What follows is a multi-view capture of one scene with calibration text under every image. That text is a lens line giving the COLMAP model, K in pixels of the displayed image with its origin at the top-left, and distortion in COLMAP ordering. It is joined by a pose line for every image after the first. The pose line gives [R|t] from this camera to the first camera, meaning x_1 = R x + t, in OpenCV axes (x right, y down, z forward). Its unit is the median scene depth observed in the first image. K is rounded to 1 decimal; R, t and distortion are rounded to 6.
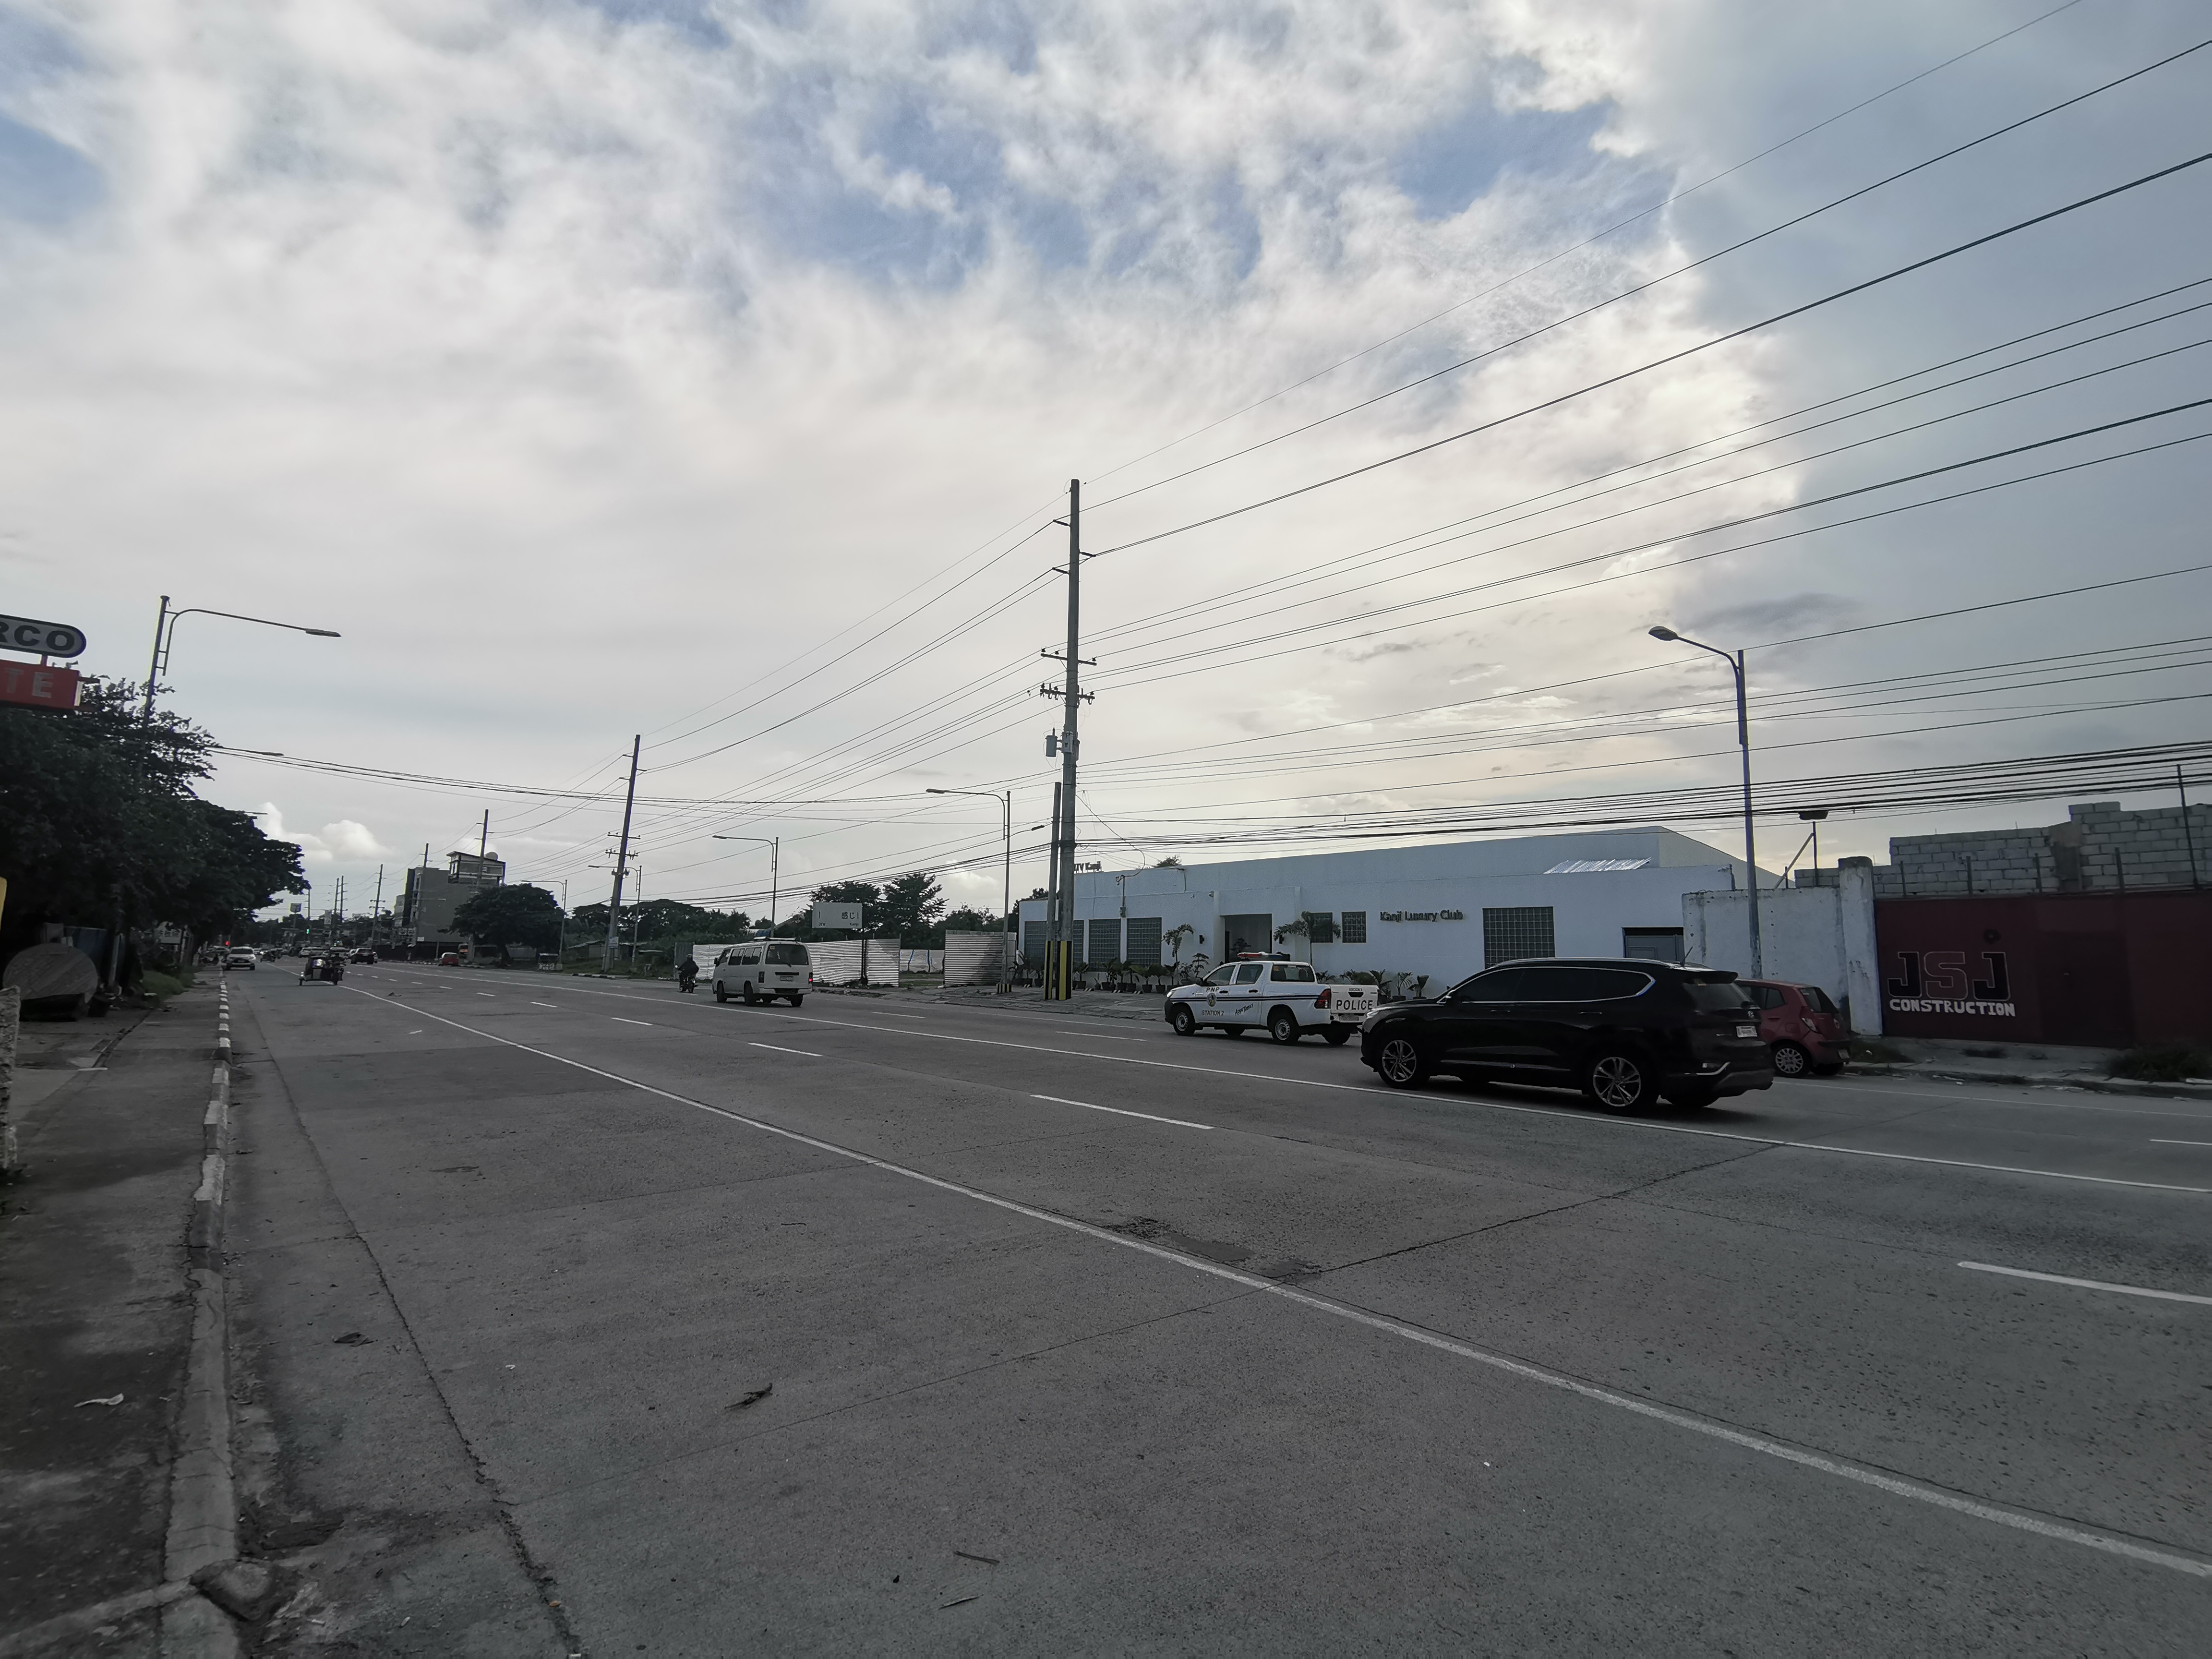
lens RADIAL K [[1071.6, 0, 1115.4], [0, 1071.6, 822.6], [0, 0, 1]] dist [0.029238, -0.032088]
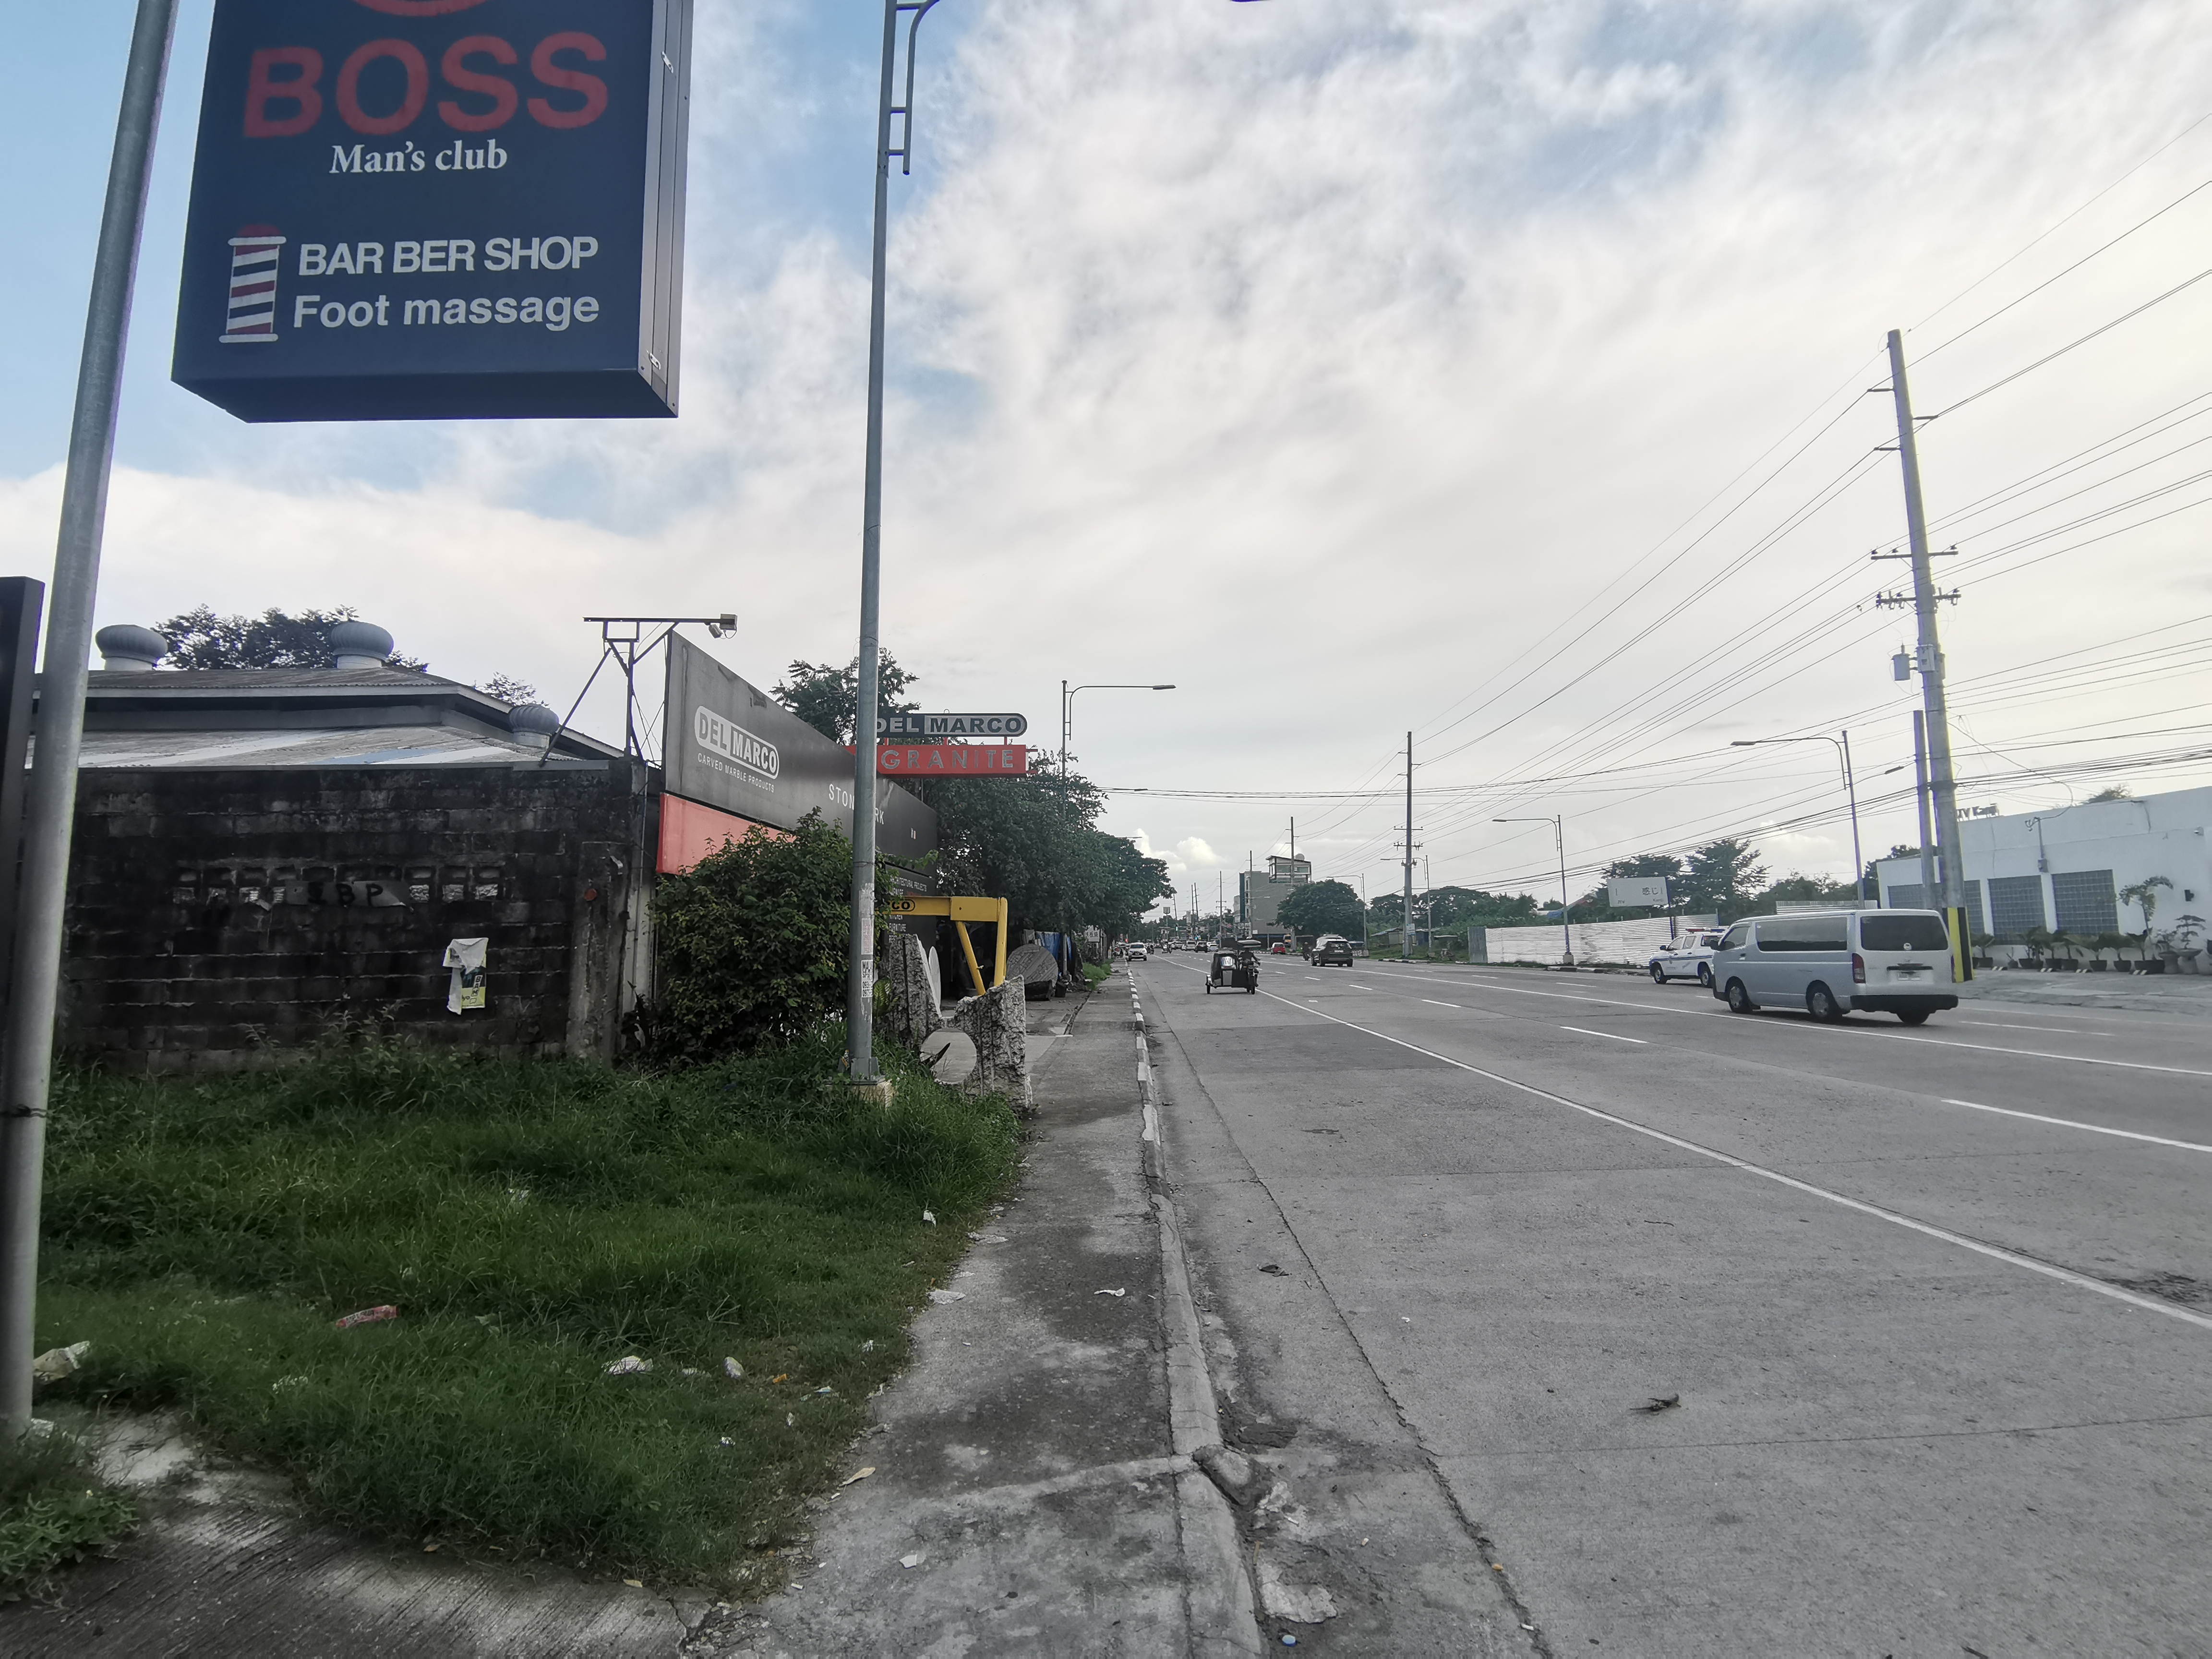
lens RADIAL K [[1071.6, 0, 1115.4], [0, 1071.6, 822.6], [0, 0, 1]] dist [0.029238, -0.032088]
pose [[0.766472, -0.098182, -0.634729, -0.010418], [0.107602, 0.993909, -0.023806, 0.000637], [0.633200, -0.050052, 0.772368, 0.001144]]
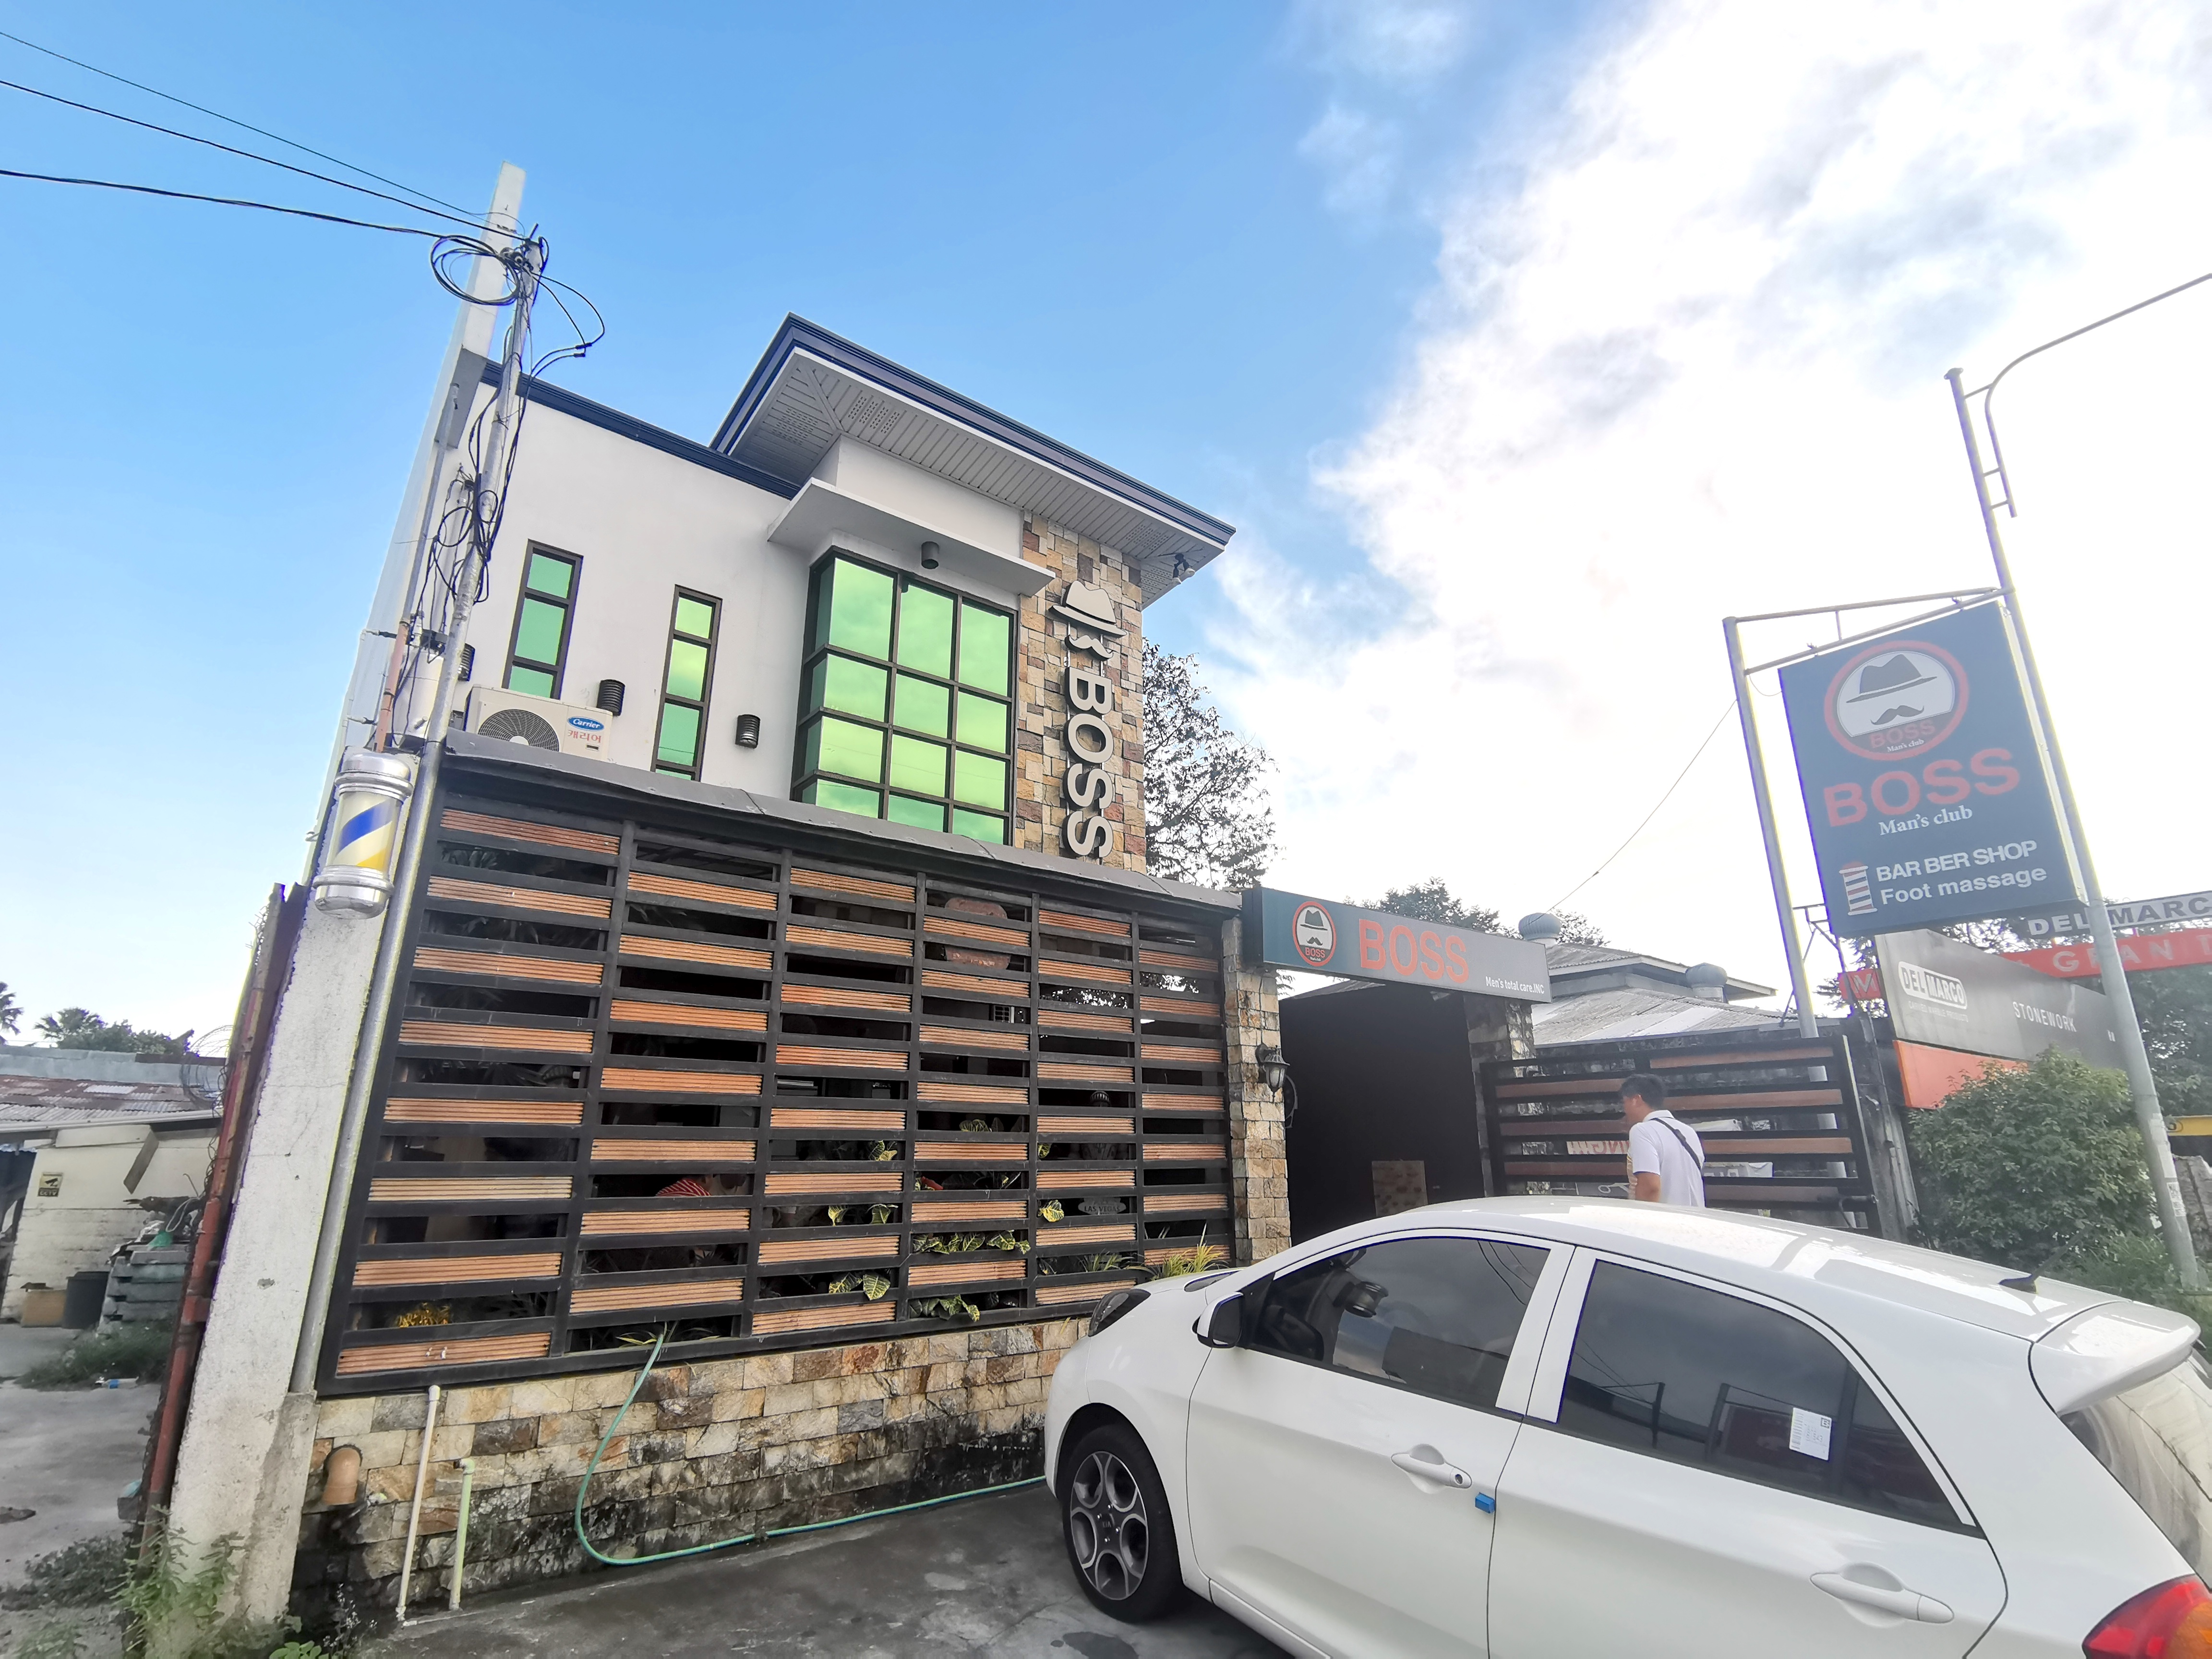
lens RADIAL K [[1068.4, 0, 1103.8], [0, 1068.4, 814.1], [0, 0, 1]] dist [0.027750, -0.030158]
pose [[-0.022473, -0.327104, -0.944721, 0.182873], [0.131422, 0.935793, -0.327139, -0.033309], [0.991072, -0.131509, 0.021959, -0.234823]]
